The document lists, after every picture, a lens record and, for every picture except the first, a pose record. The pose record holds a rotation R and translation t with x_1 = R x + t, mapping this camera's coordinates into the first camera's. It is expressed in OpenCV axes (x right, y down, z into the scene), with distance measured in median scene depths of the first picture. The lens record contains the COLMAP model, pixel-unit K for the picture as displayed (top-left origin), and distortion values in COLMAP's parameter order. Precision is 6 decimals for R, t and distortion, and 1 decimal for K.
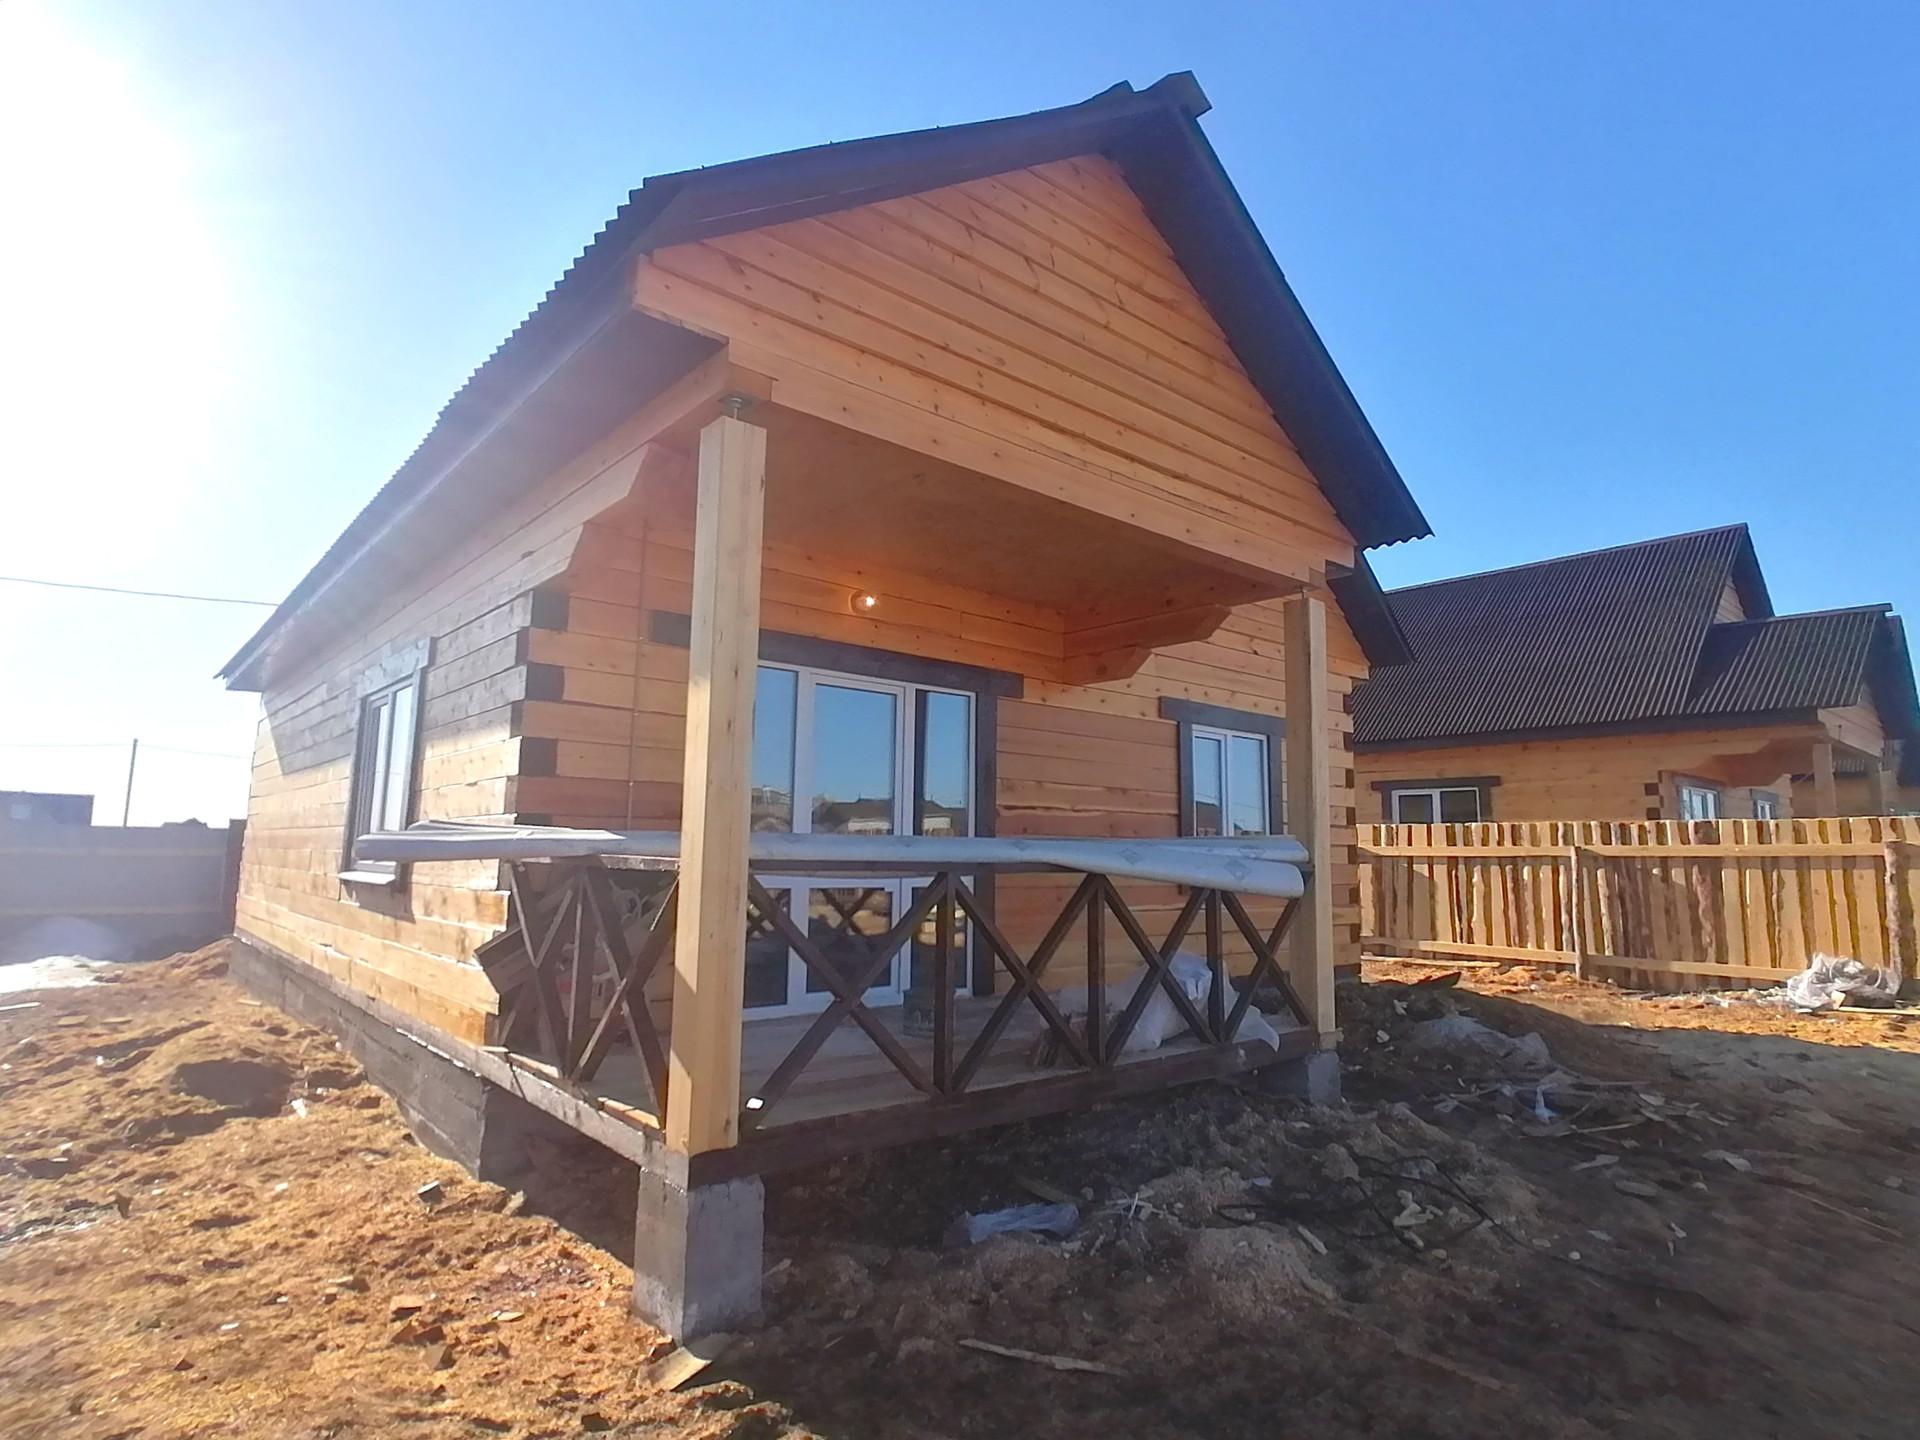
lens RADIAL K [[982.6, 0, 960.0], [0, 982.6, 720.0], [0, 0, 1]] dist [0.050228, -0.050537]
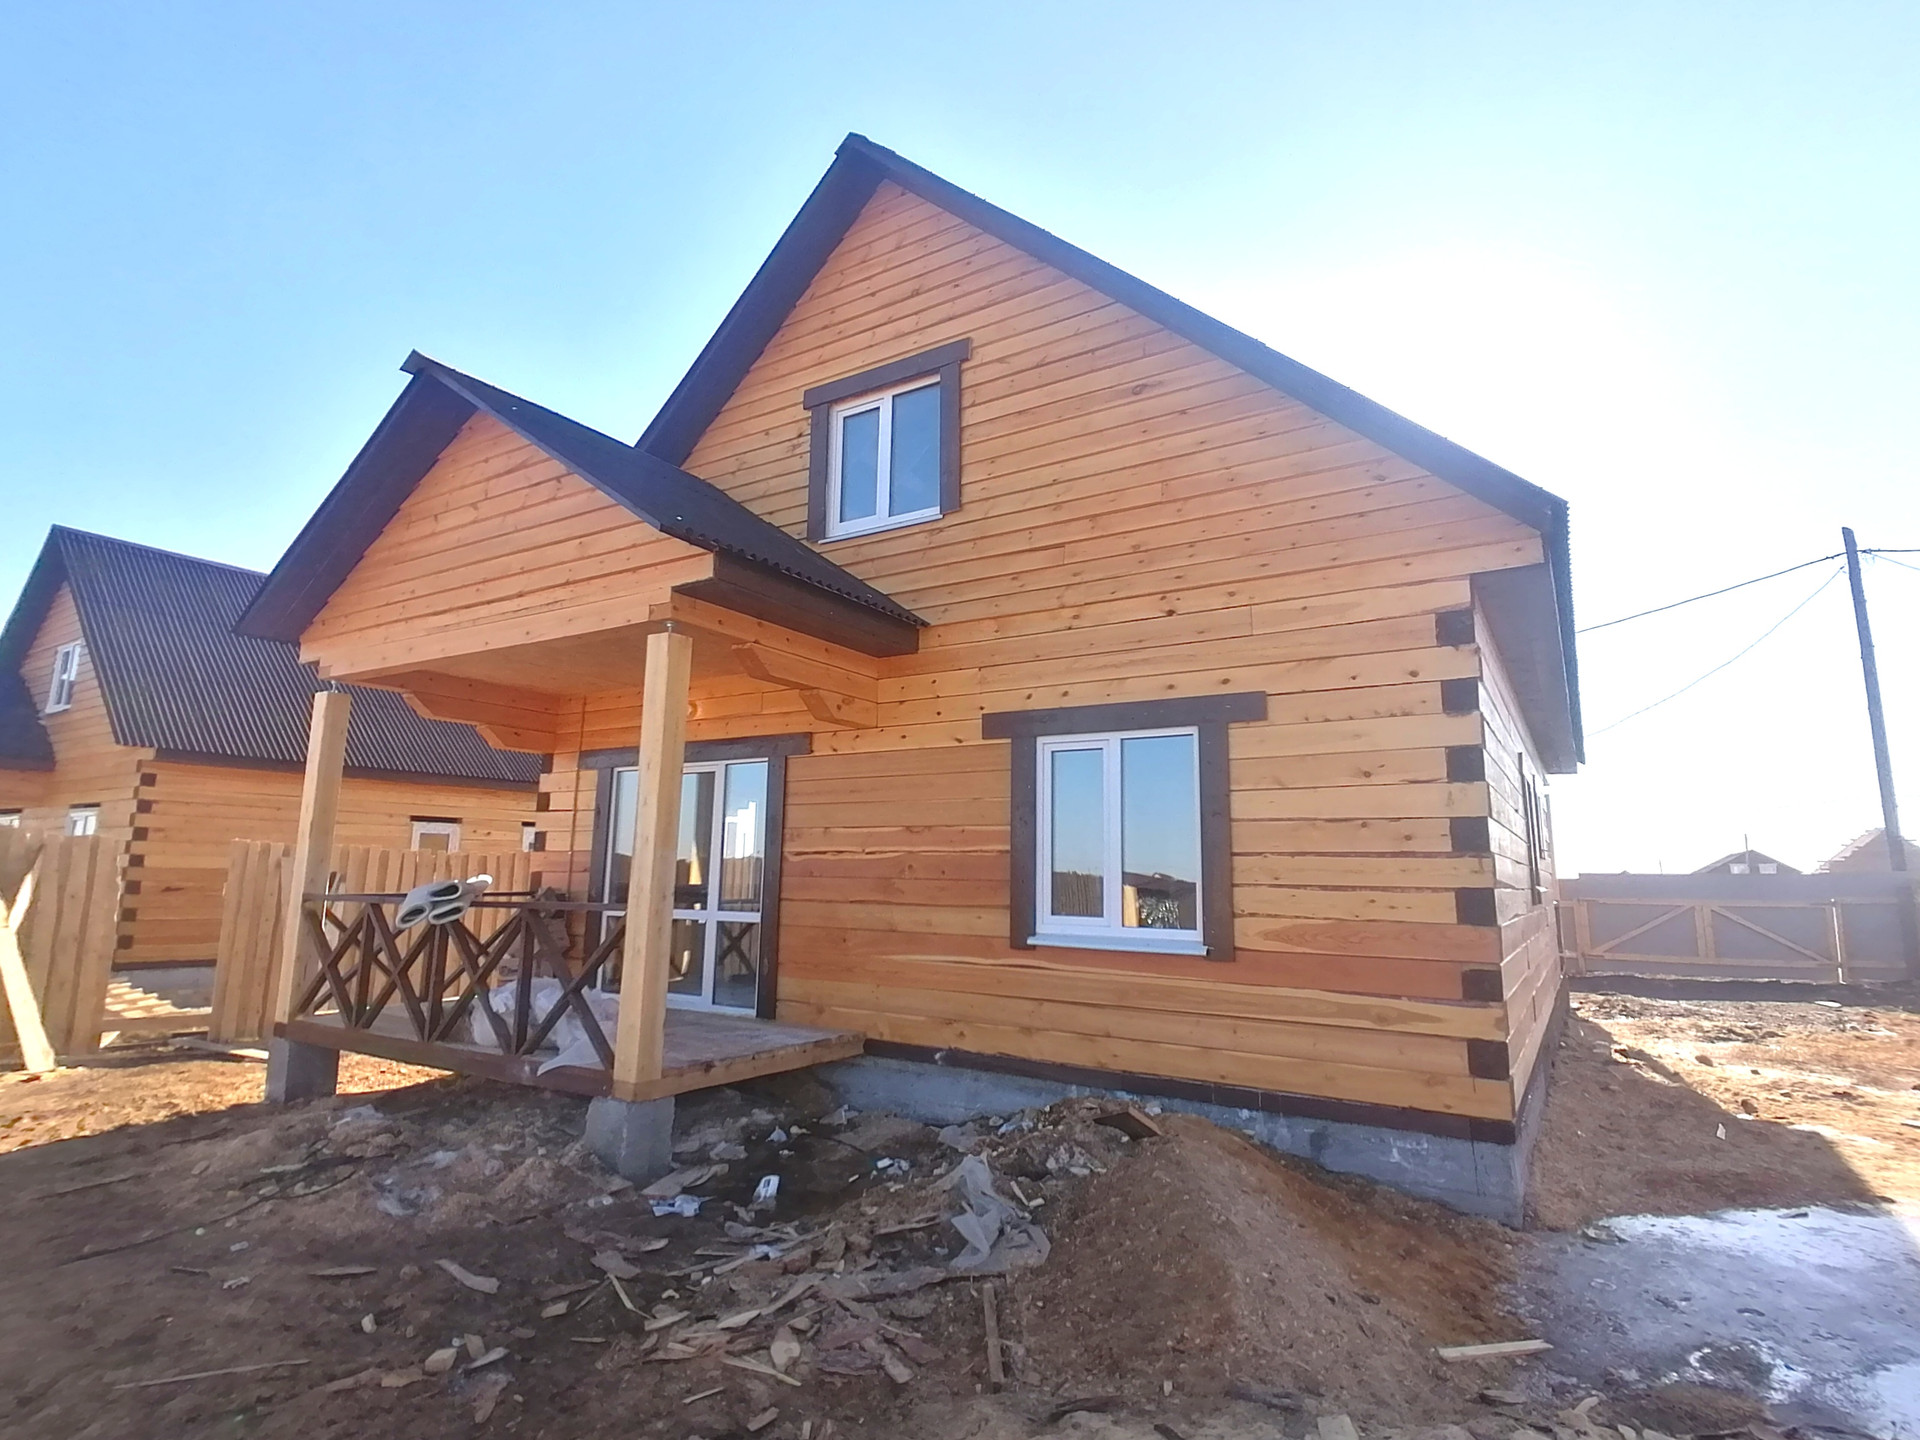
lens RADIAL K [[982.6, 0, 960.0], [0, 982.6, 720.0], [0, 0, 1]] dist [0.050228, -0.050537]
pose [[0.335314, -0.171972, -0.926278, 1.162335], [0.114682, 0.983338, -0.141051, 0.116788], [0.935100, -0.058931, 0.349449, 0.795773]]
